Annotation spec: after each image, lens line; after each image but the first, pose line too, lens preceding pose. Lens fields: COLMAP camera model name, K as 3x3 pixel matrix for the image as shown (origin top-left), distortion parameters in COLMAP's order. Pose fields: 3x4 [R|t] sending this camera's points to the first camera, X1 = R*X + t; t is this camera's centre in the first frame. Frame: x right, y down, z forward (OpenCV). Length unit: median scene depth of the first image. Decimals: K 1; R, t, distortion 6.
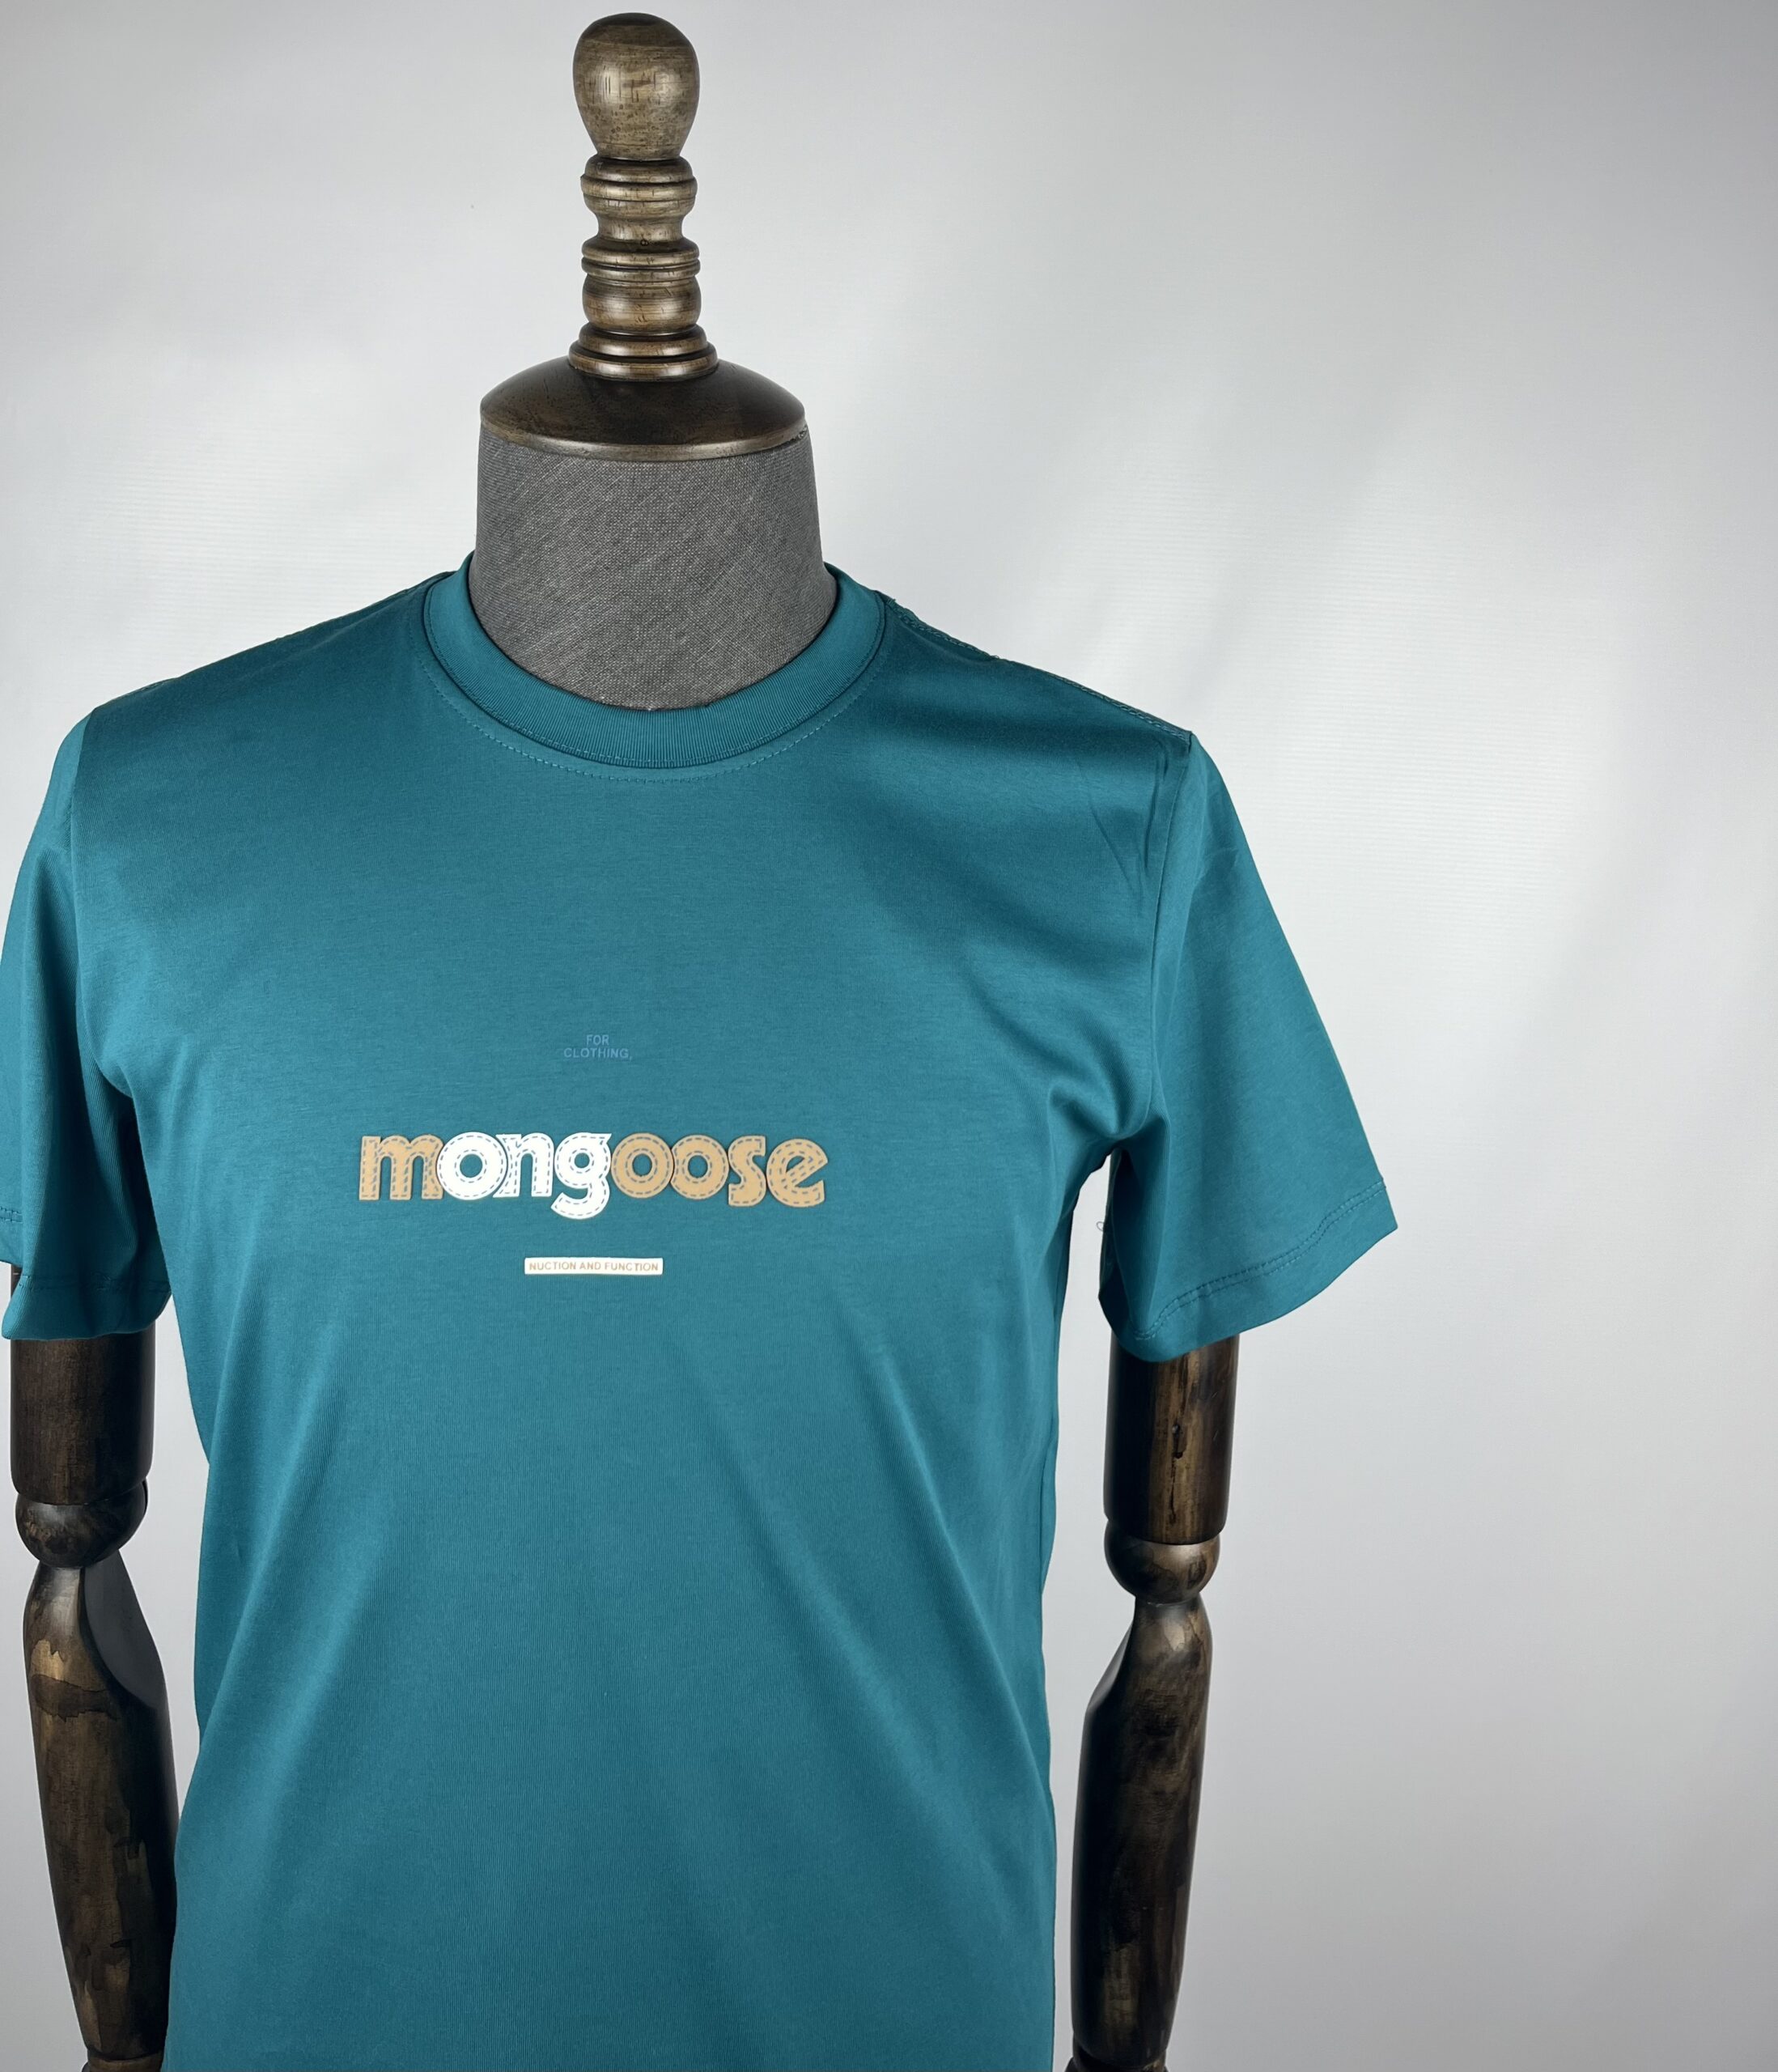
lens RADIAL K [[1964.8, 0, 919.4], [0, 1964.8, 960.7], [0, 0, 1]] dist [-0.025736, 0.000000]
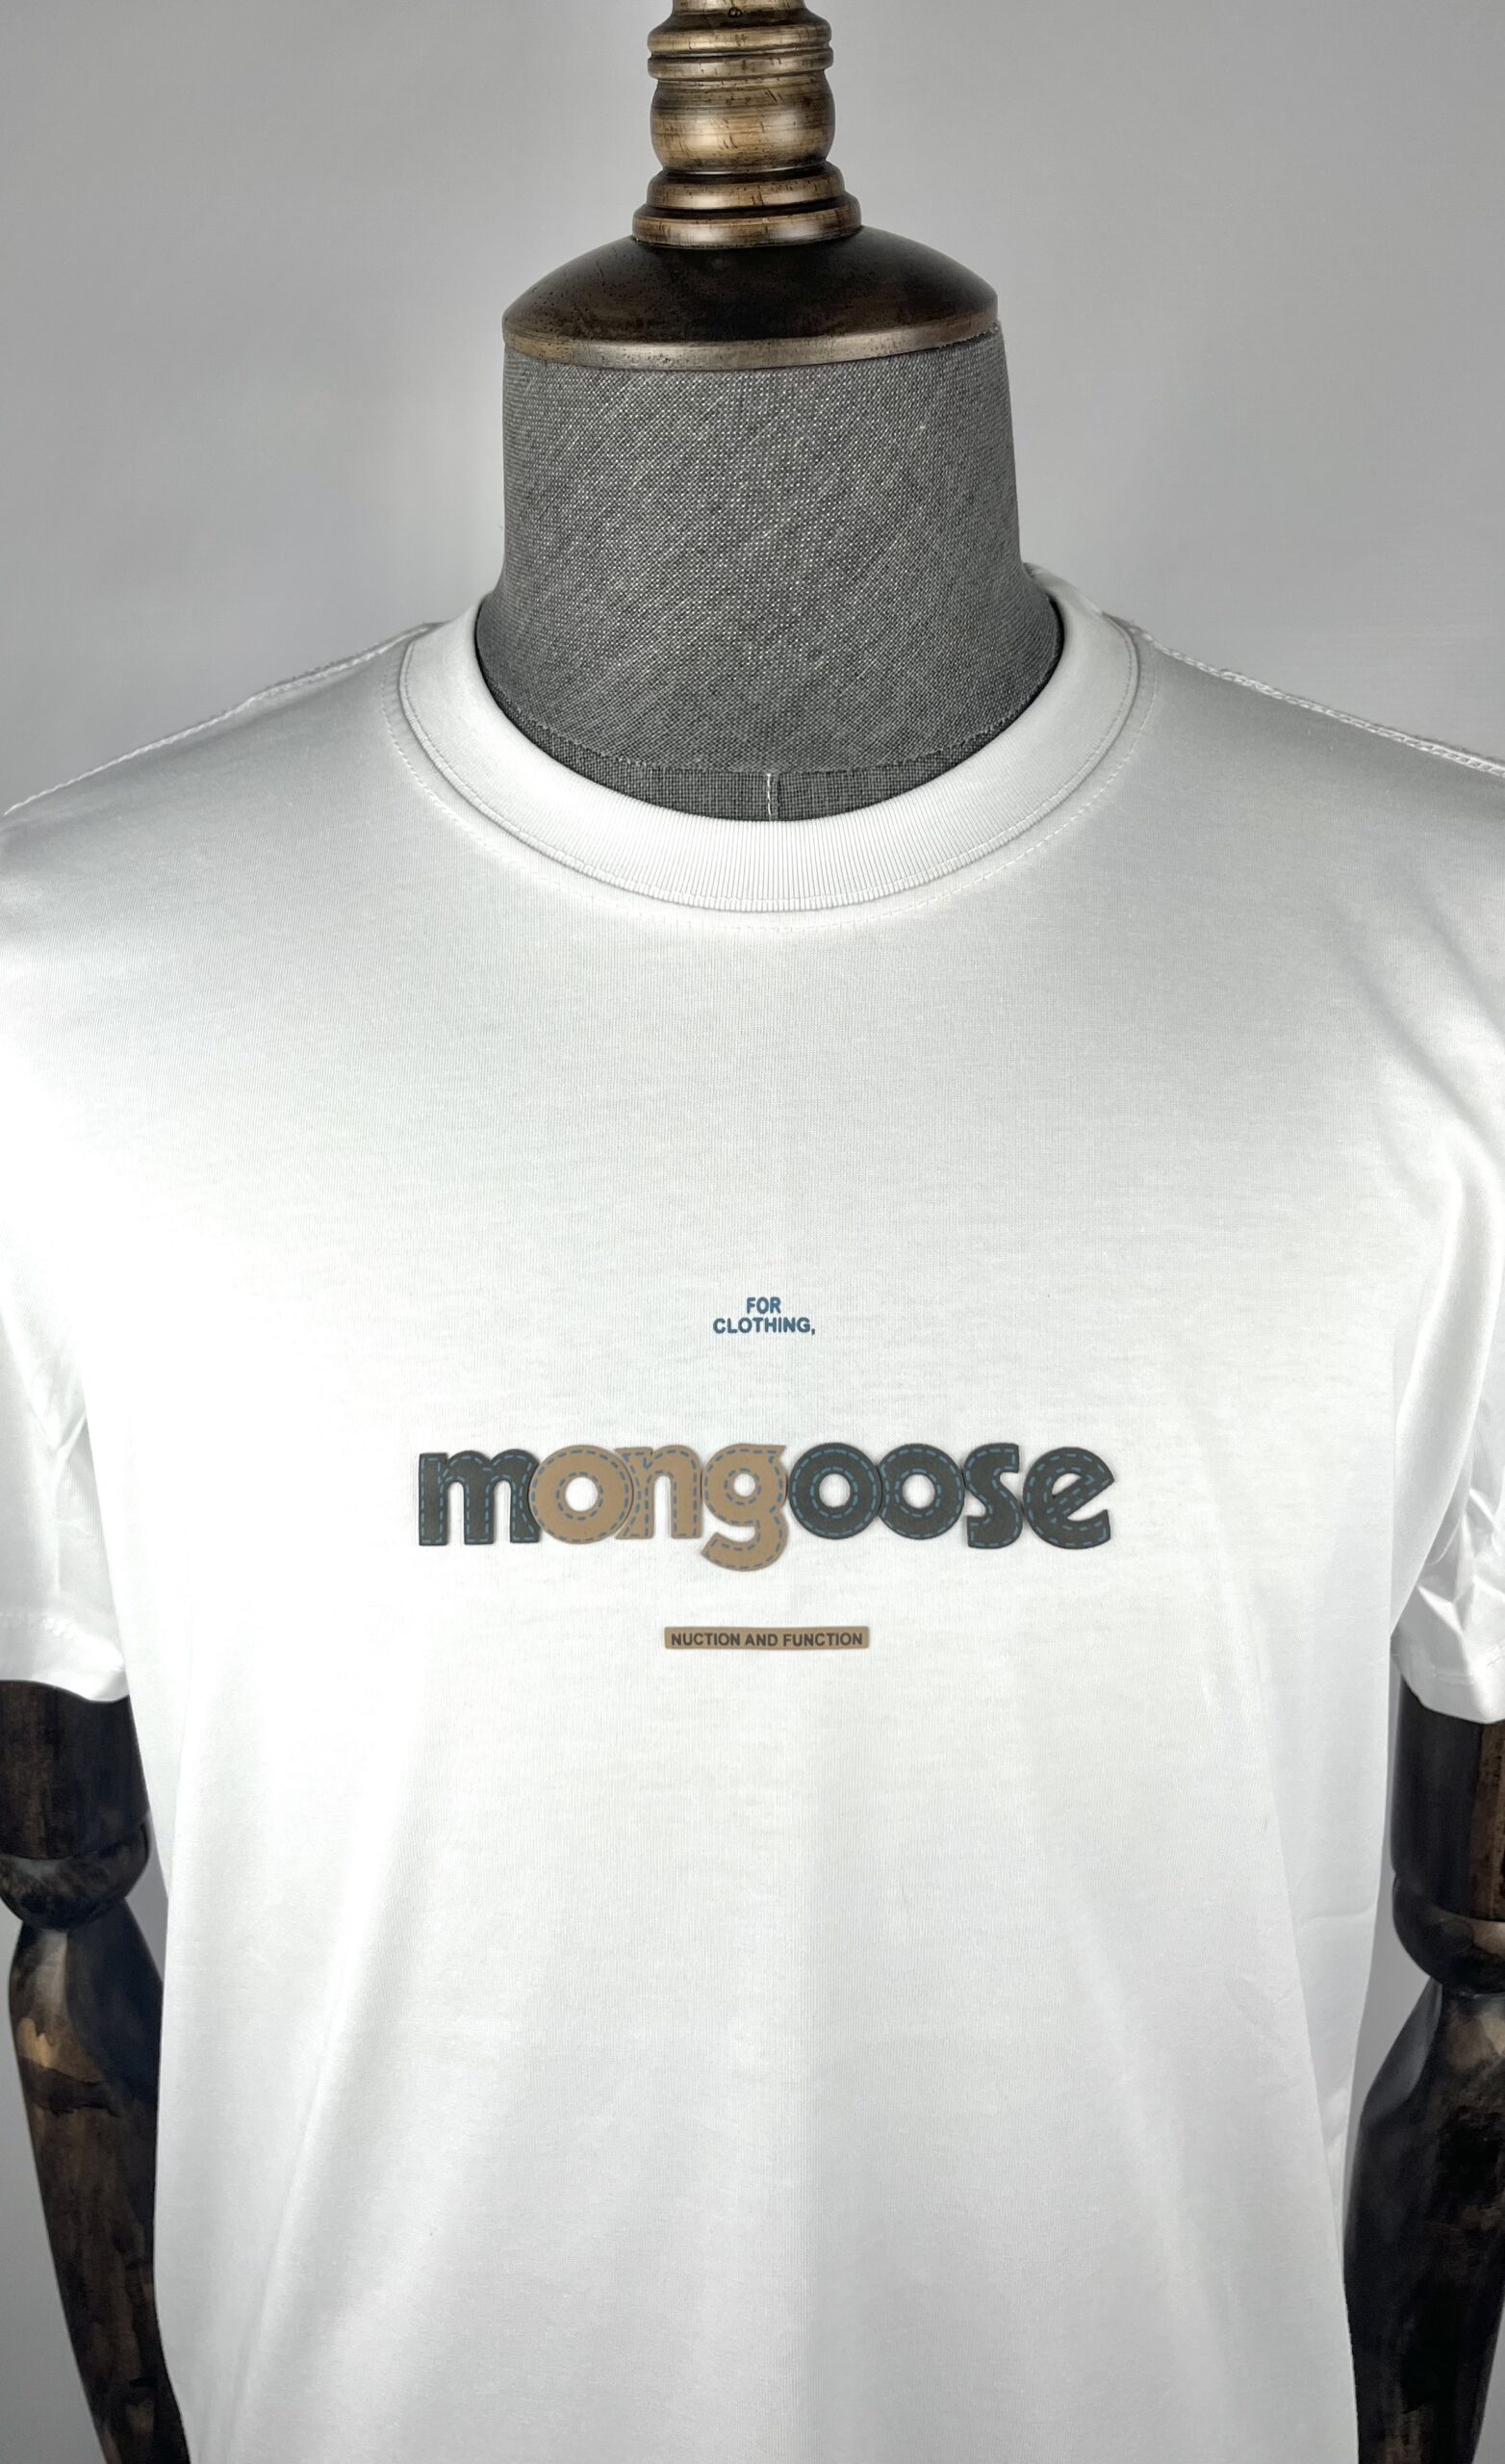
lens RADIAL K [[1876.0, 0, 678.4], [0, 1876.0, 1199.7], [0, 0, 1]] dist [0.018892, 0.011271]
pose [[0.988231, -0.015746, -0.152159, -0.074883], [0.026043, 0.997485, 0.065916, -0.027897], [0.150739, -0.069103, 0.986155, 0.367576]]
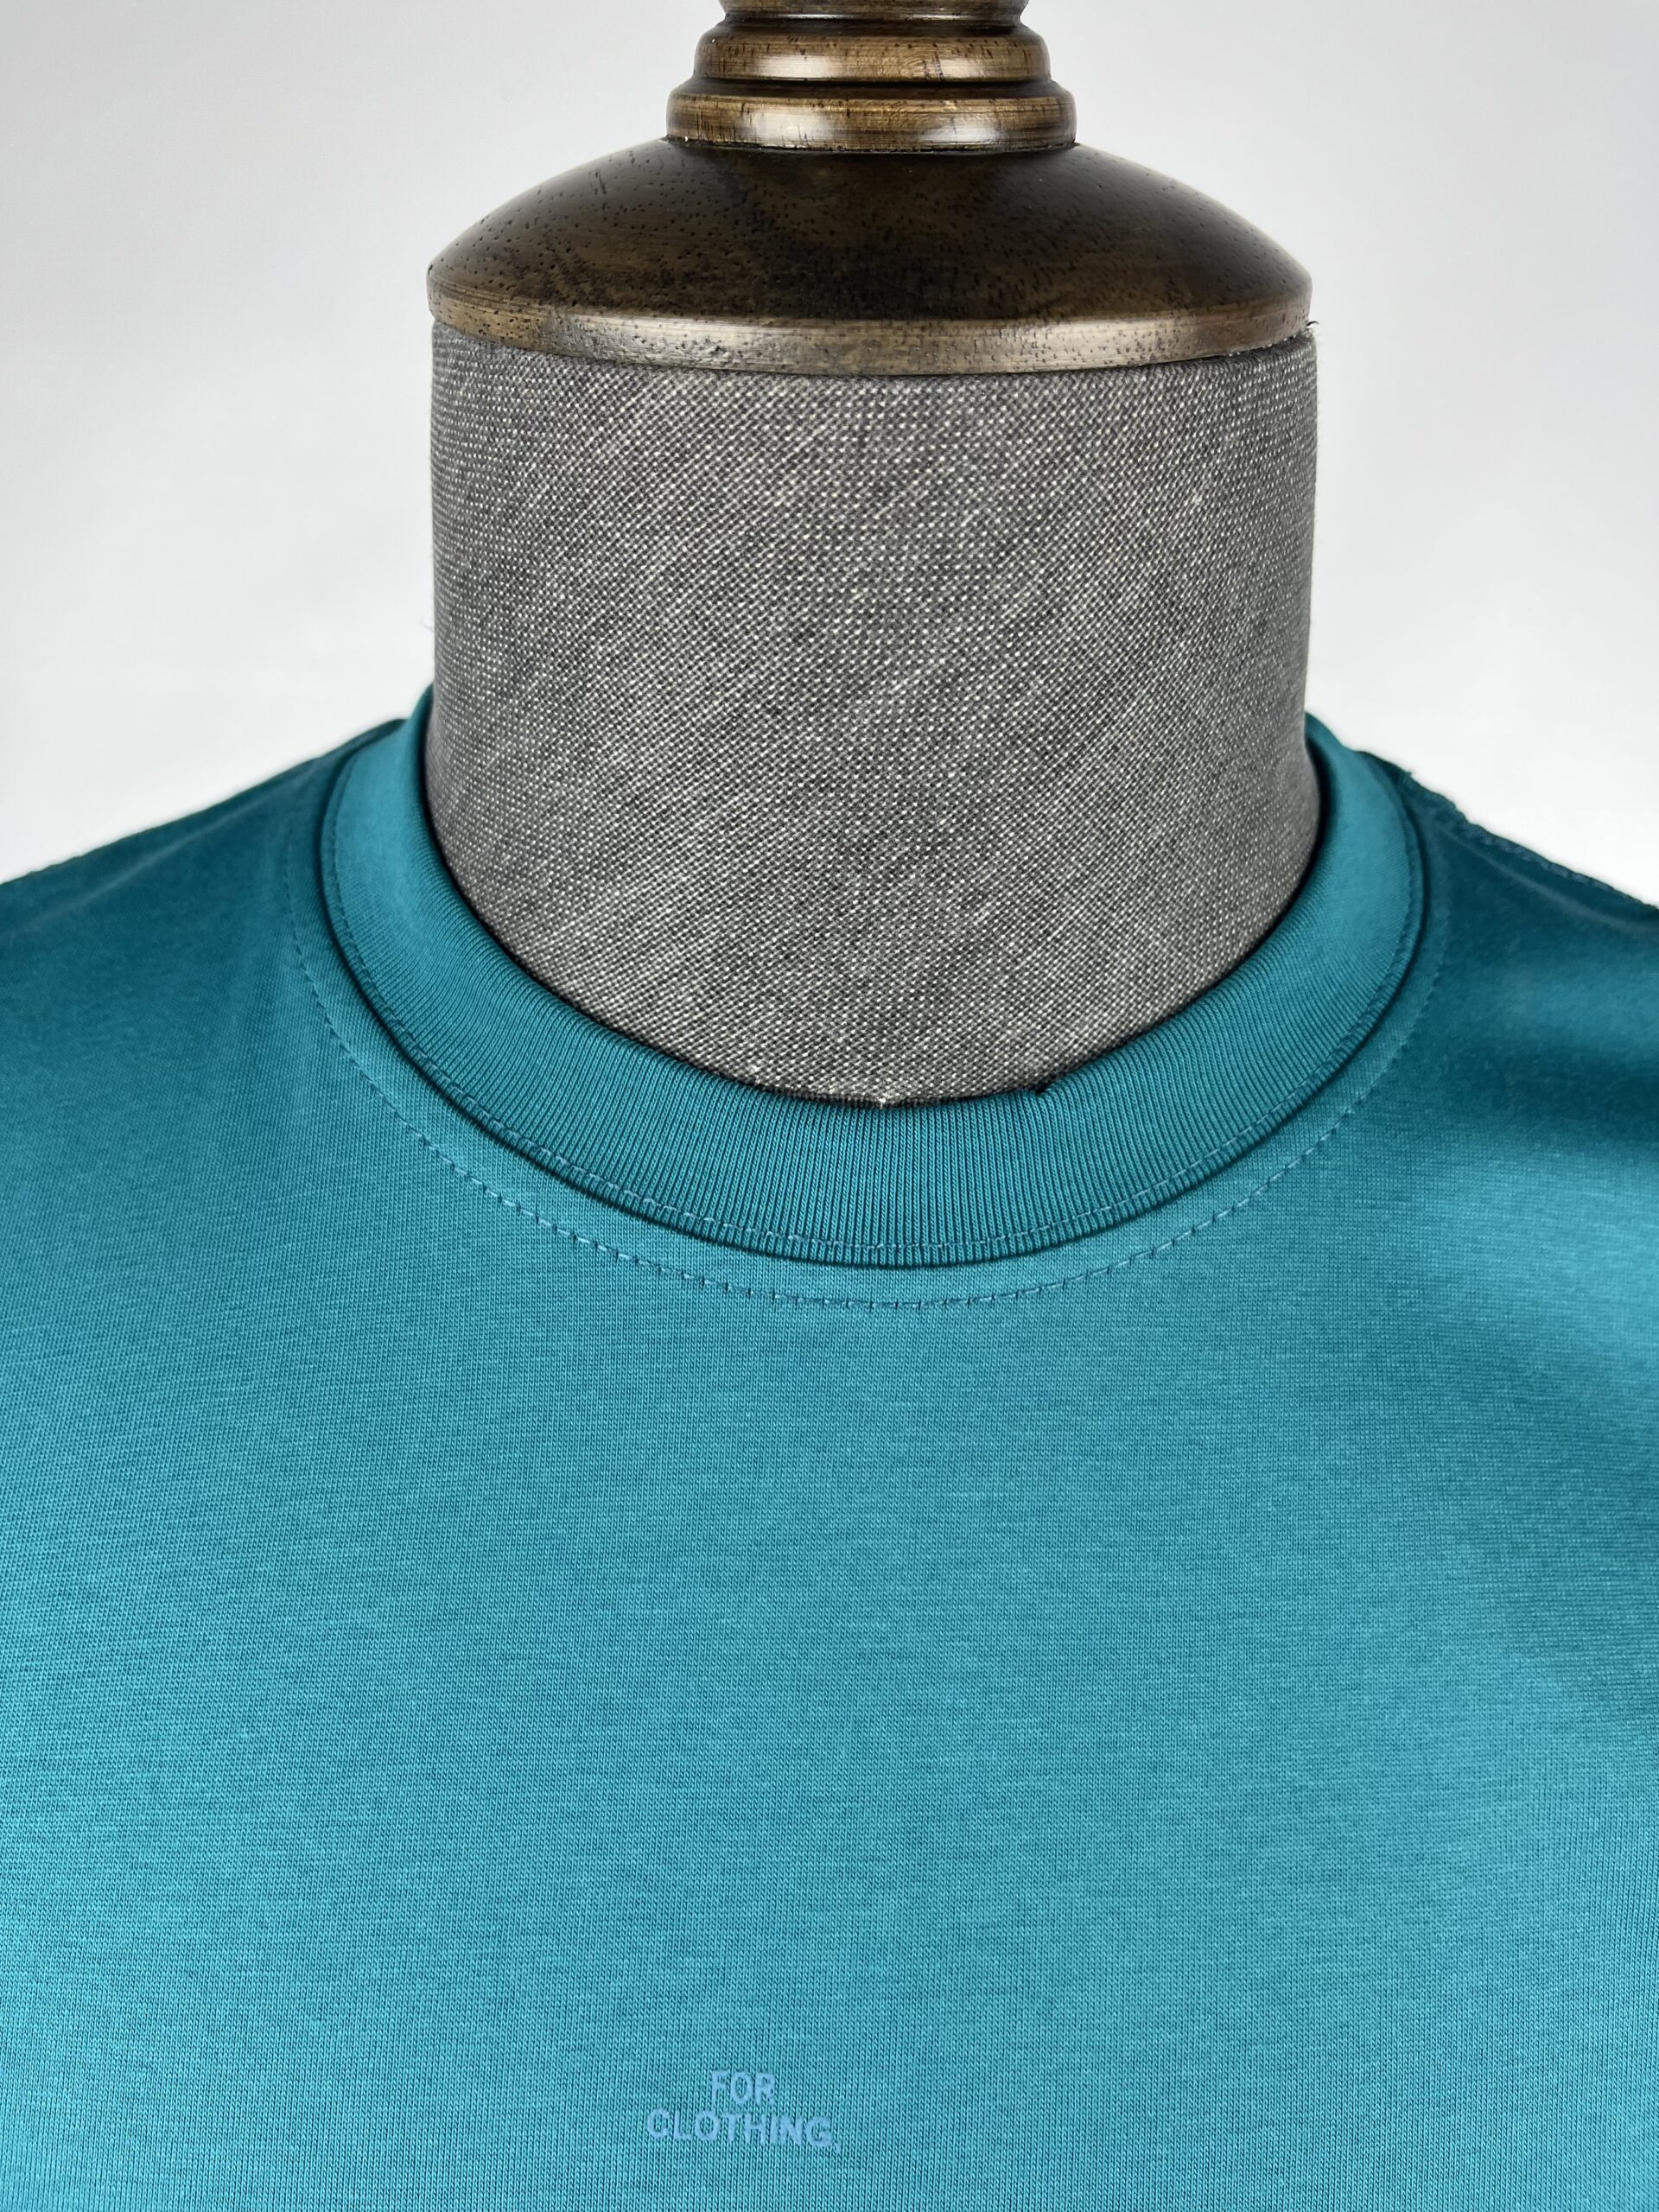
lens RADIAL K [[1758.4, 0, 796.0], [0, 1758.4, 1097.0], [0, 0, 1]] dist [0.020925, -0.025160]
pose [[0.994149, 0.010544, -0.107501, -0.120208], [-0.007073, 0.999443, 0.032618, -0.141077], [0.107785, -0.031667, 0.993670, 0.683870]]
